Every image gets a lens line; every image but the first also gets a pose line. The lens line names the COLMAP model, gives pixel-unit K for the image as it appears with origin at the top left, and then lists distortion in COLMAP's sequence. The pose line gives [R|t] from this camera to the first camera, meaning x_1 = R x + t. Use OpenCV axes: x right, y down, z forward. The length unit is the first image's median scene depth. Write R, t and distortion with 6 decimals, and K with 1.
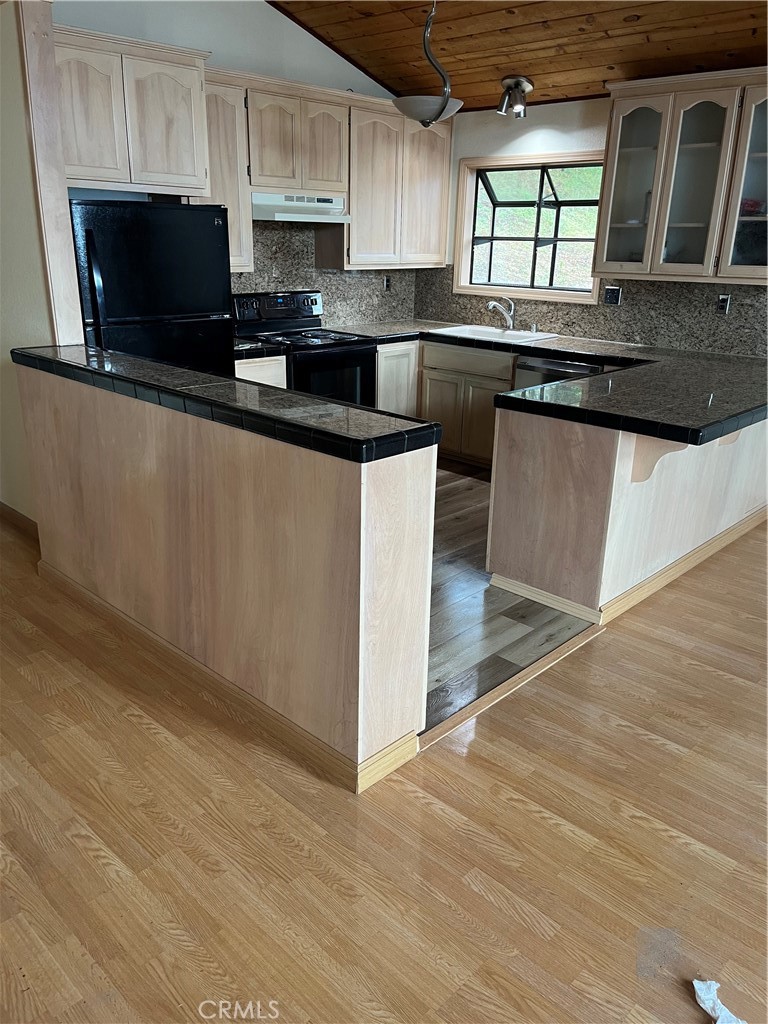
lens RADIAL K [[777.3, 0, 381.8], [0, 777.3, 517.8], [0, 0, 1]] dist [0.062322, -0.071818]
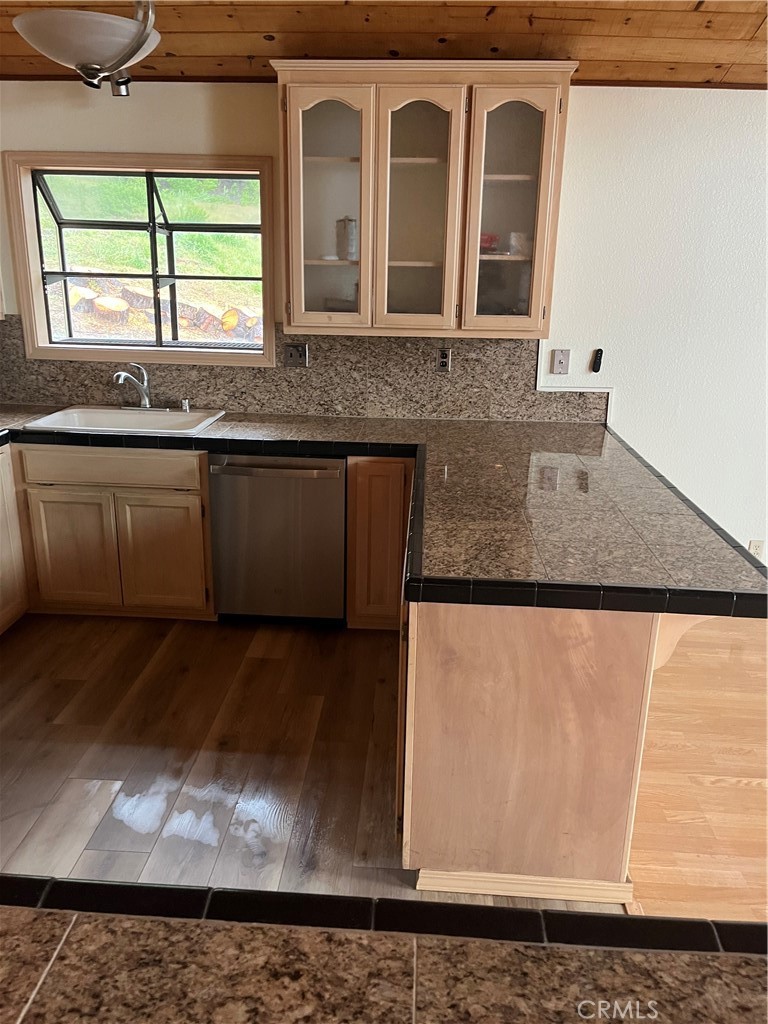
lens RADIAL K [[777.3, 0, 377.5], [0, 777.3, 514.8], [0, 0, 1]] dist [0.062322, -0.071818]
pose [[0.762878, -0.202108, 0.614141, -0.163394], [0.216202, 0.974948, 0.052283, -0.196534], [-0.609322, 0.092893, 0.787463, 0.481519]]
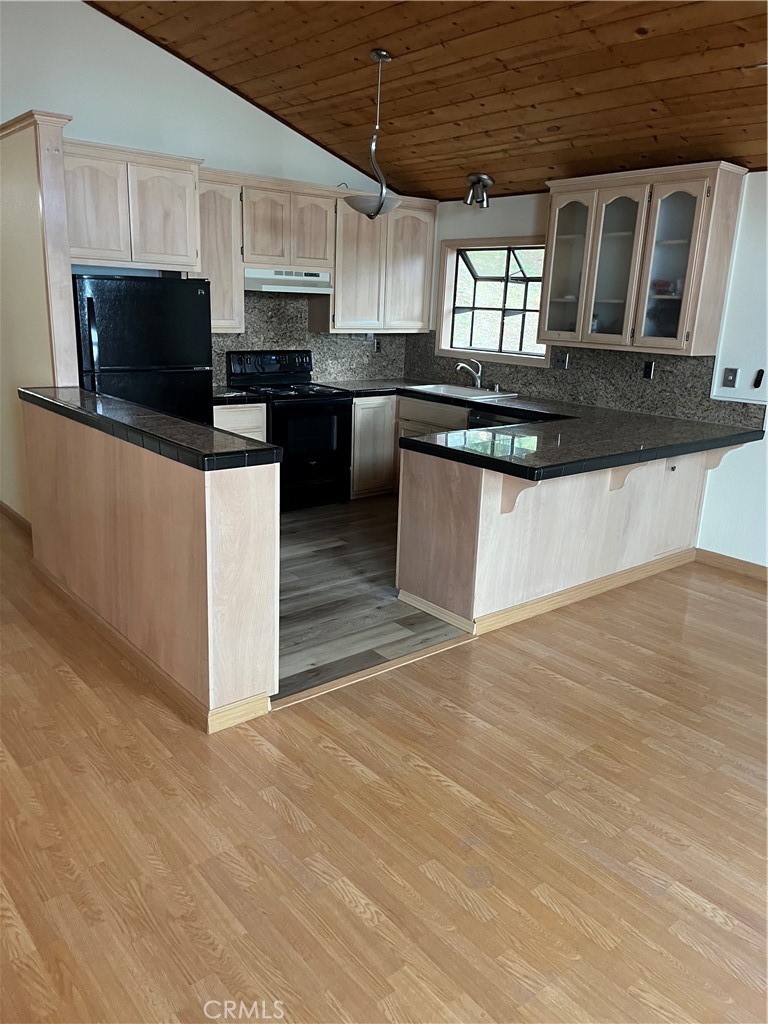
lens RADIAL K [[777.3, 0, 375.5], [0, 777.3, 515.5], [0, 0, 1]] dist [0.062322, -0.071818]
pose [[0.992984, 0.045678, -0.109074, 0.203417], [-0.054015, 0.995739, -0.074745, 0.044198], [0.105195, 0.080112, 0.991219, -0.148646]]
